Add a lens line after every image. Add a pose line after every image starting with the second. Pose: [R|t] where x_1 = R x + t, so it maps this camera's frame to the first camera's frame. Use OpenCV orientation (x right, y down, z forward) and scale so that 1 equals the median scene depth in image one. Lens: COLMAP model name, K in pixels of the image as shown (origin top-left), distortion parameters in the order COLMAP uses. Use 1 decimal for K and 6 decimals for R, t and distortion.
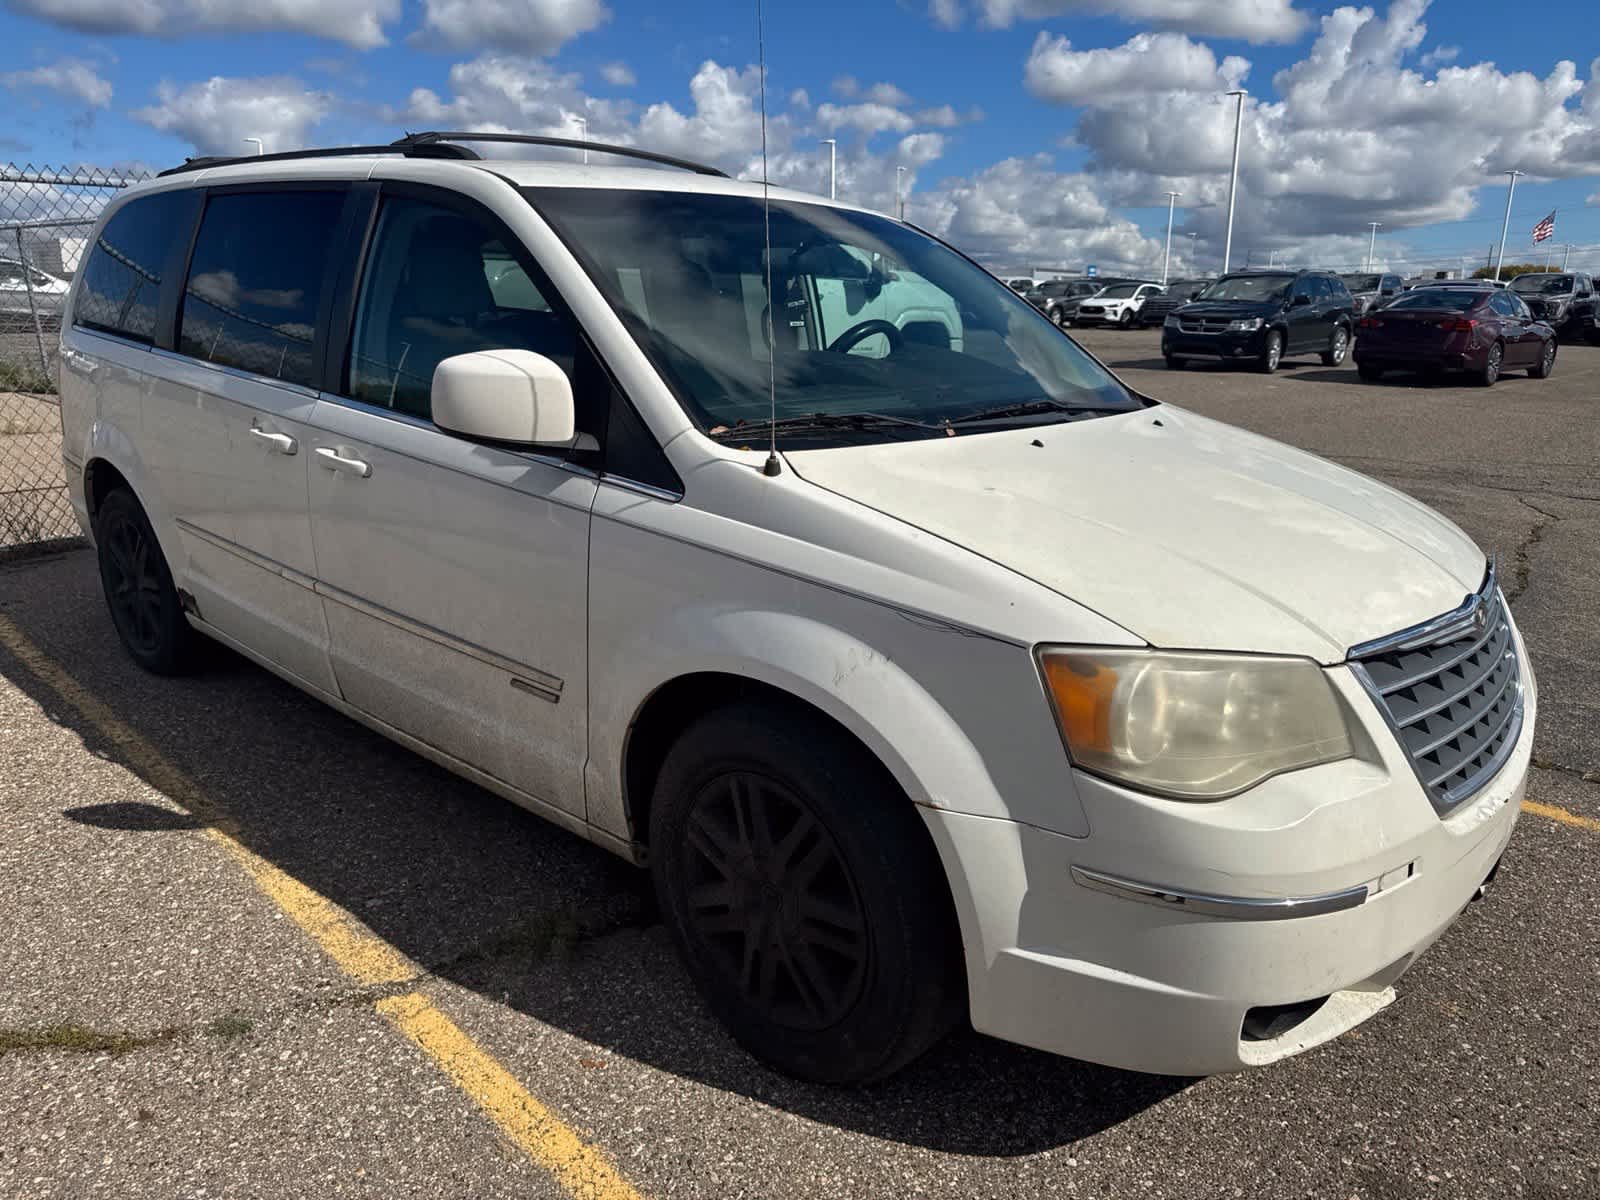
lens RADIAL K [[1135.9, 0, 800.0], [0, 1135.9, 600.0], [0, 0, 1]] dist [0.004216, -0.005639]
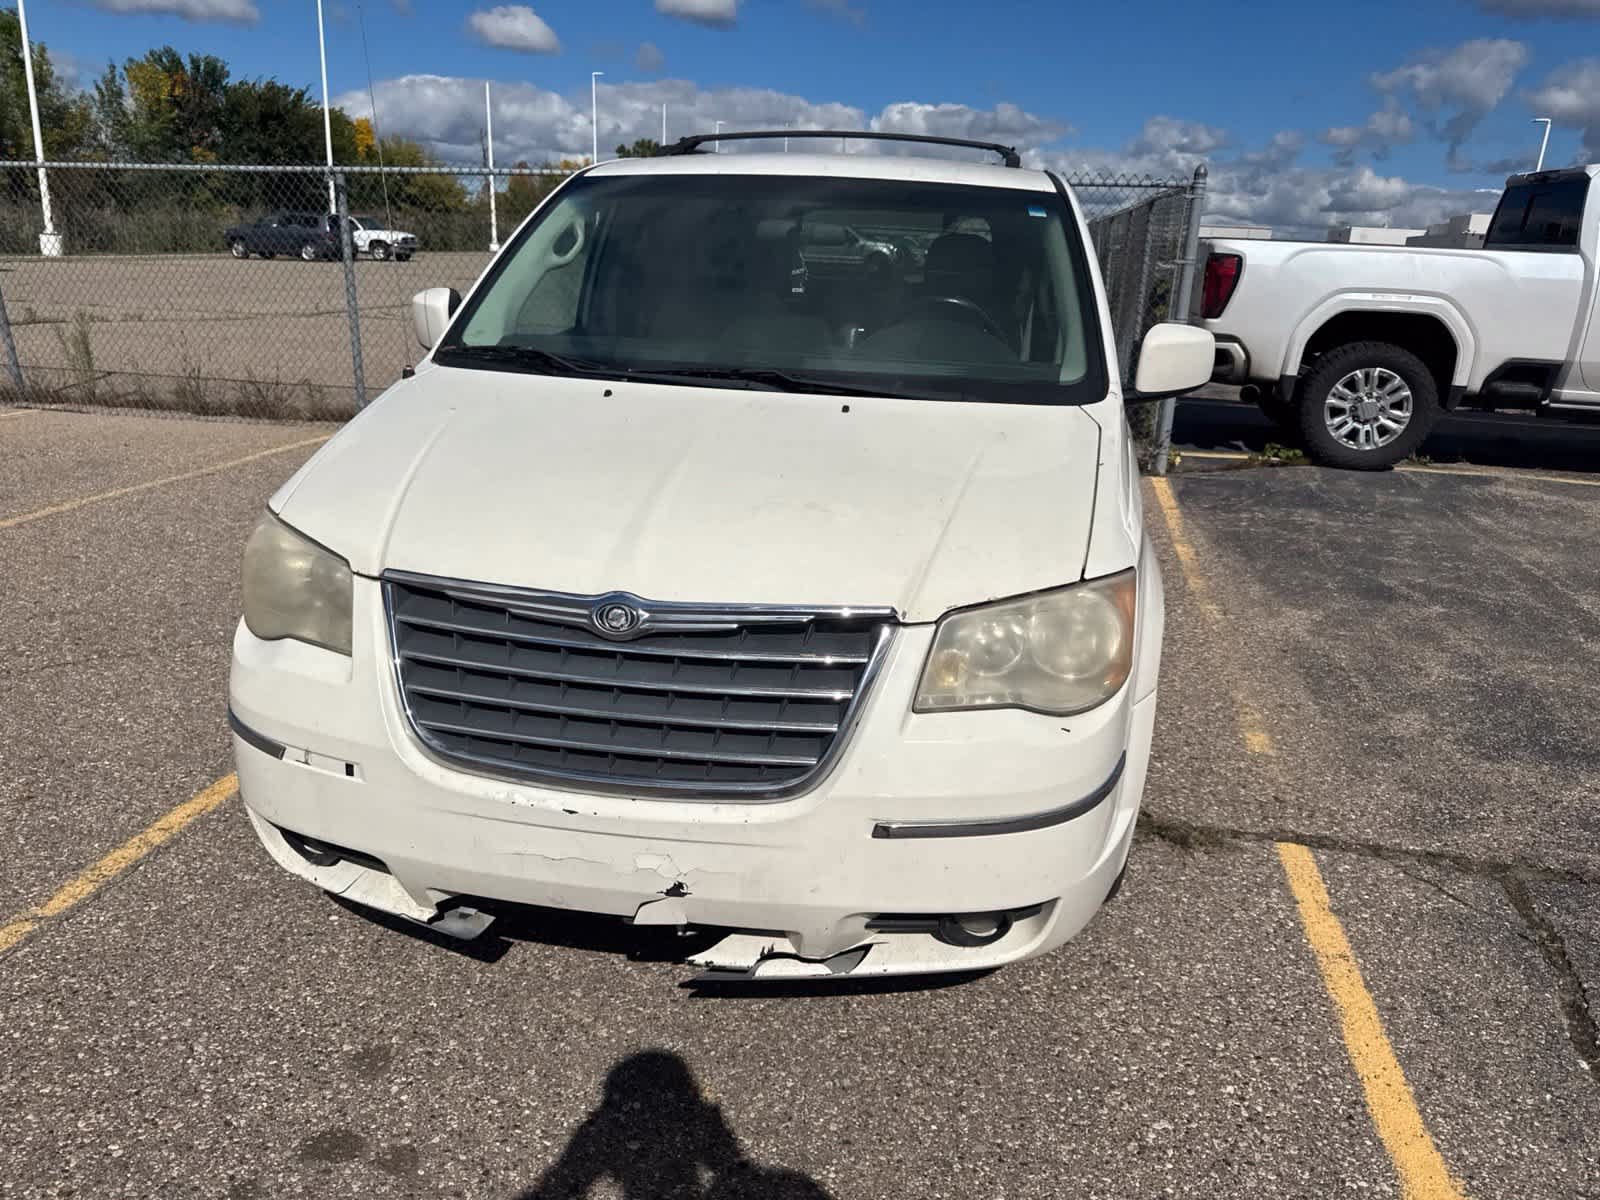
lens RADIAL K [[1137.7, 0, 805.8], [0, 1137.7, 602.0], [0, 0, 1]] dist [0.001405, -0.003011]
pose [[0.546595, 0.256239, -0.797230, 1.277309], [-0.248173, 0.958832, 0.138028, -0.145461], [0.799778, 0.122406, 0.587684, 0.532988]]
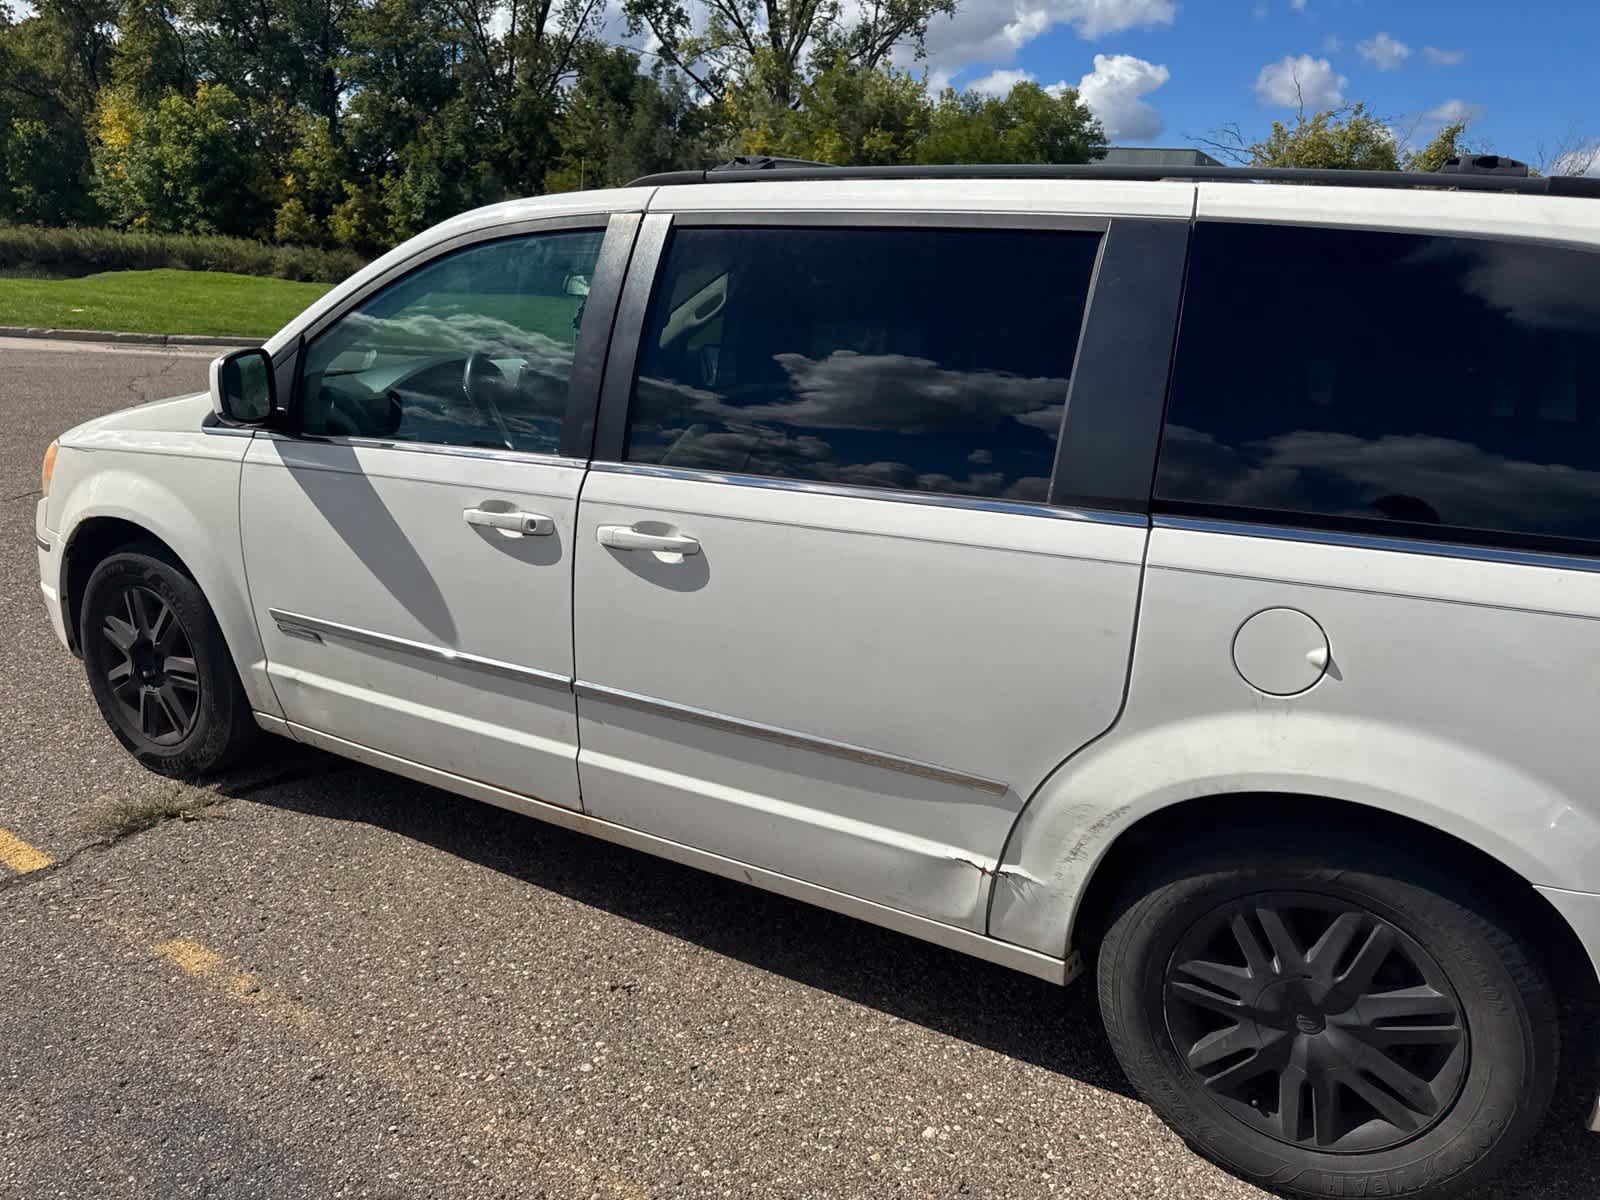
lens RADIAL K [[1137.7, 0, 805.8], [0, 1137.7, 602.0], [0, 0, 1]] dist [0.001405, -0.003011]
pose [[-0.964850, -0.011353, -0.262555, 0.108577], [-0.144622, 0.857119, 0.494401, -0.835888], [0.219428, 0.514994, -0.828633, 2.893540]]
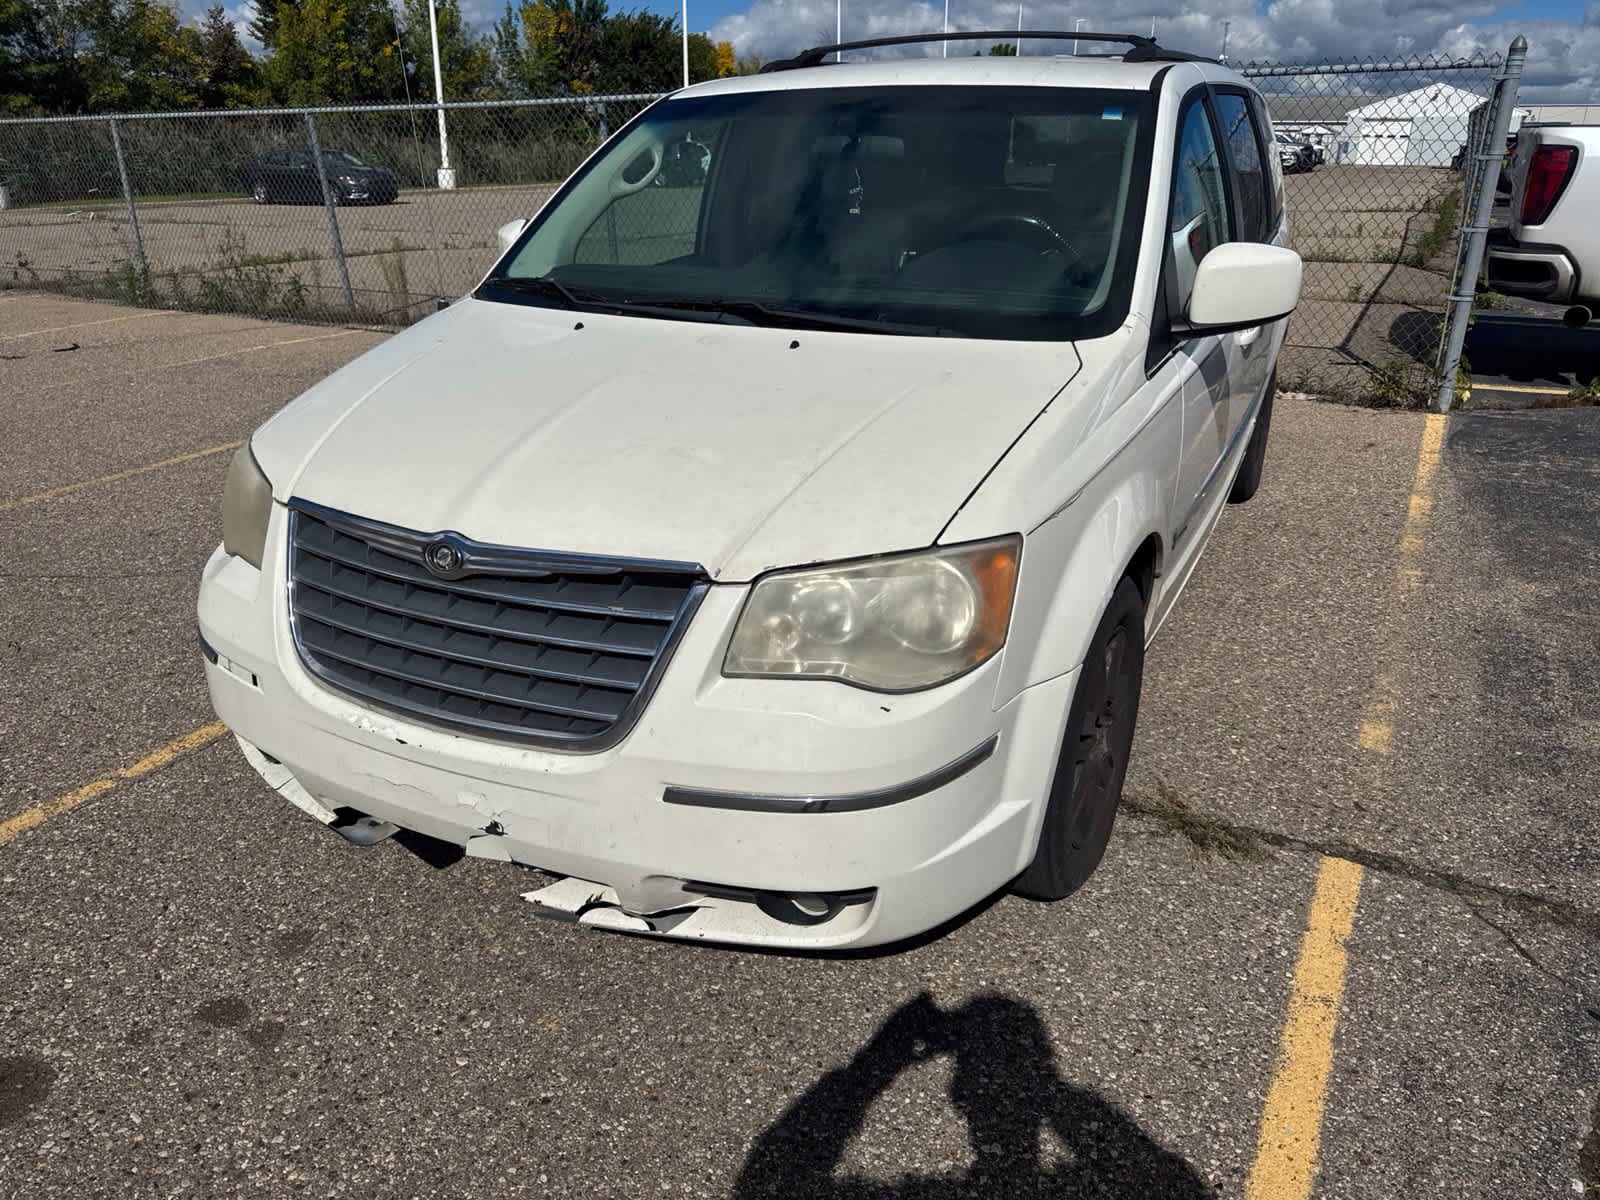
lens RADIAL K [[1137.1, 0, 800.0], [0, 1137.1, 600.0], [0, 0, 1]] dist [0.003301, -0.005261]
pose [[0.275561, 0.339568, -0.899311, 1.384003], [-0.246070, 0.929278, 0.275485, -0.253085], [0.929256, 0.145380, 0.339630, 0.874724]]
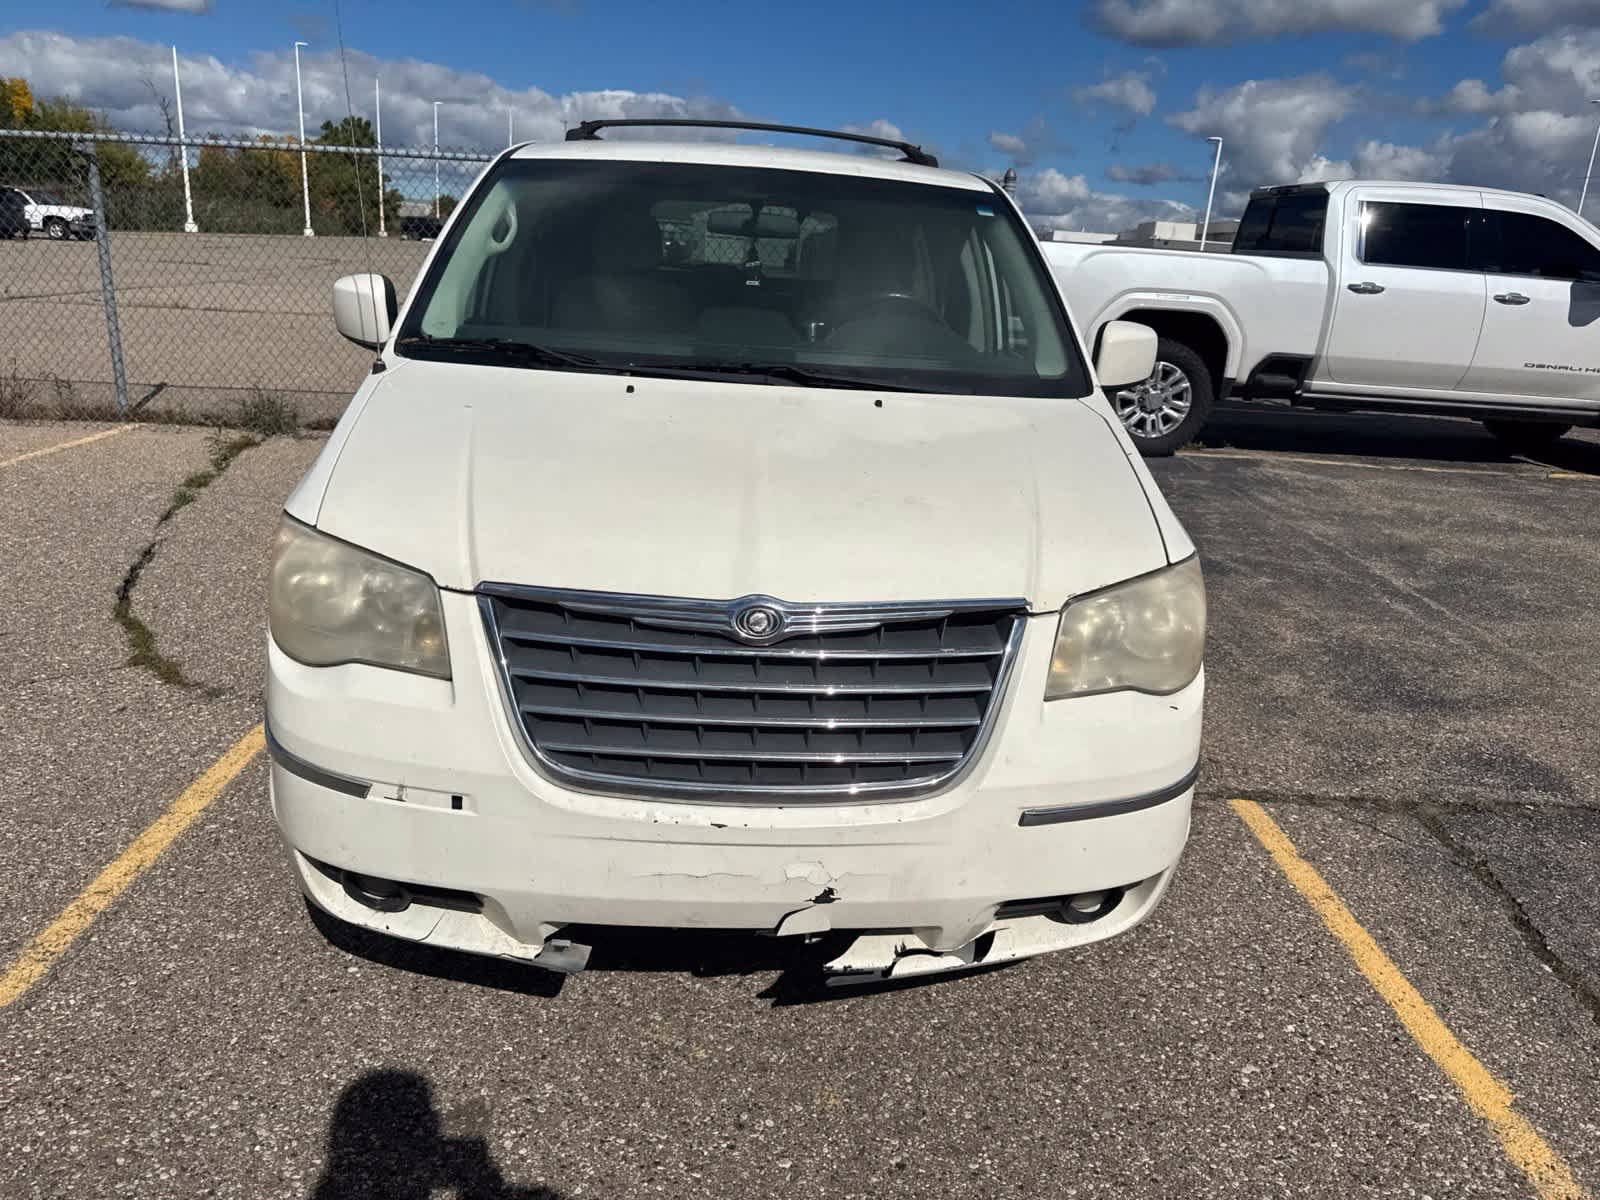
lens RADIAL K [[1136.1, 0, 804.9], [0, 1136.1, 598.9], [0, 0, 1]] dist [0.005116, -0.006087]
pose [[0.720420, 0.230109, -0.654251, 1.087203], [-0.229801, 0.969264, 0.087860, -0.079418], [0.654359, 0.087052, 0.751156, 0.330380]]
